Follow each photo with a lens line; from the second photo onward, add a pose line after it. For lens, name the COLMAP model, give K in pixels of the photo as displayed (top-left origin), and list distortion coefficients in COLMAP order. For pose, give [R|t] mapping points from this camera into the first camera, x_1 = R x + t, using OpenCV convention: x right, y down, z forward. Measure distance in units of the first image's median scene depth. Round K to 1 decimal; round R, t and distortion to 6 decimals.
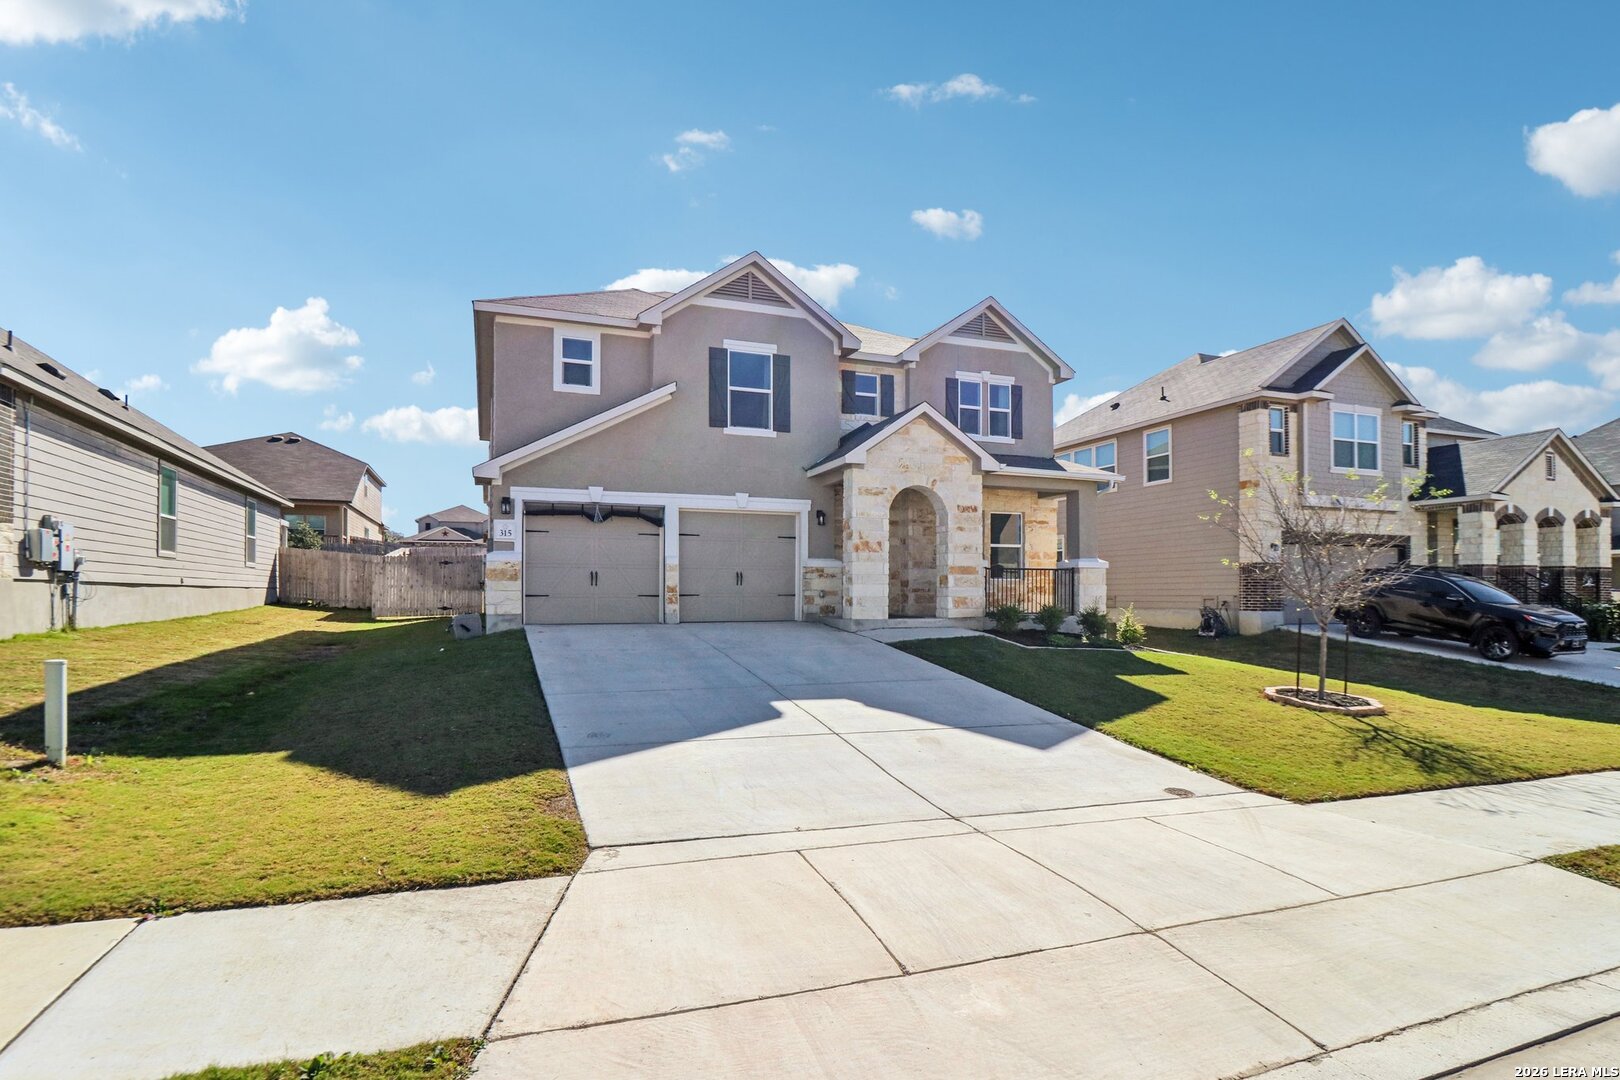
lens RADIAL K [[796.0, 0, 786.7], [0, 796.0, 576.2], [0, 0, 1]] dist [-0.002292, -0.006119]
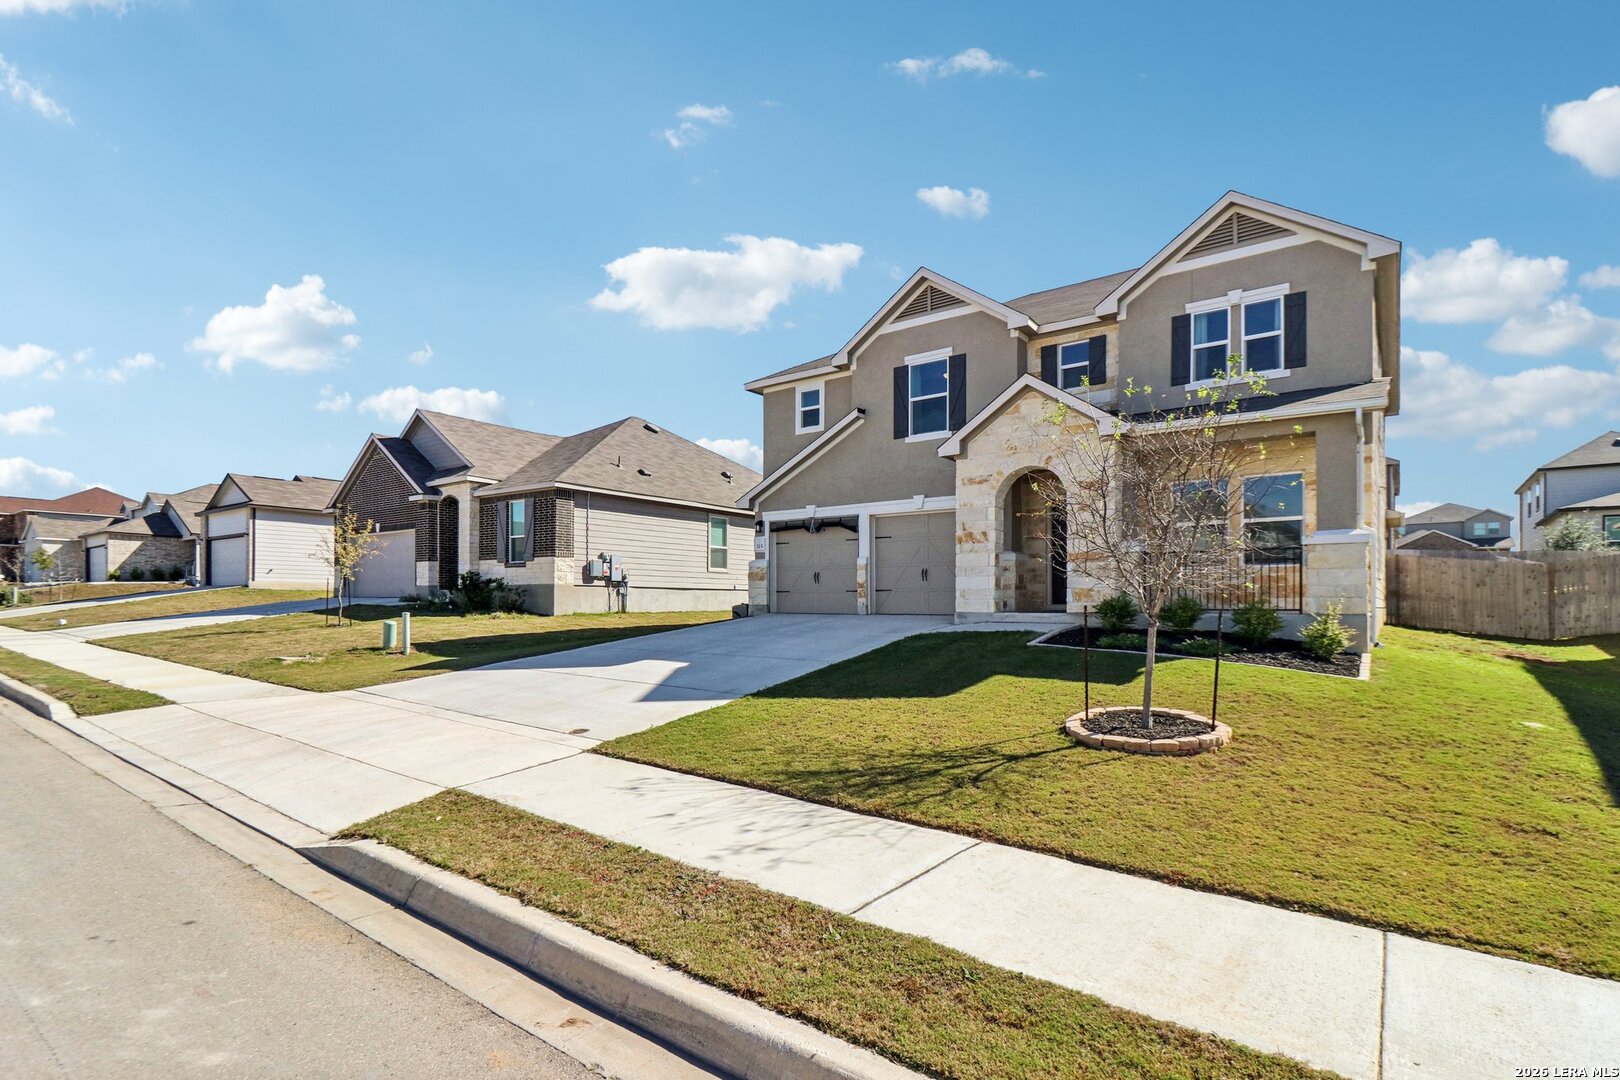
lens RADIAL K [[807.7, 0, 783.2], [0, 807.7, 596.2], [0, 0, 1]] dist [0.003957, -0.017559]
pose [[0.525400, -0.007078, -0.850826, 0.803174], [0.015701, 0.999876, 0.001378, 0.028680], [0.850711, -0.014083, 0.525445, 0.276441]]
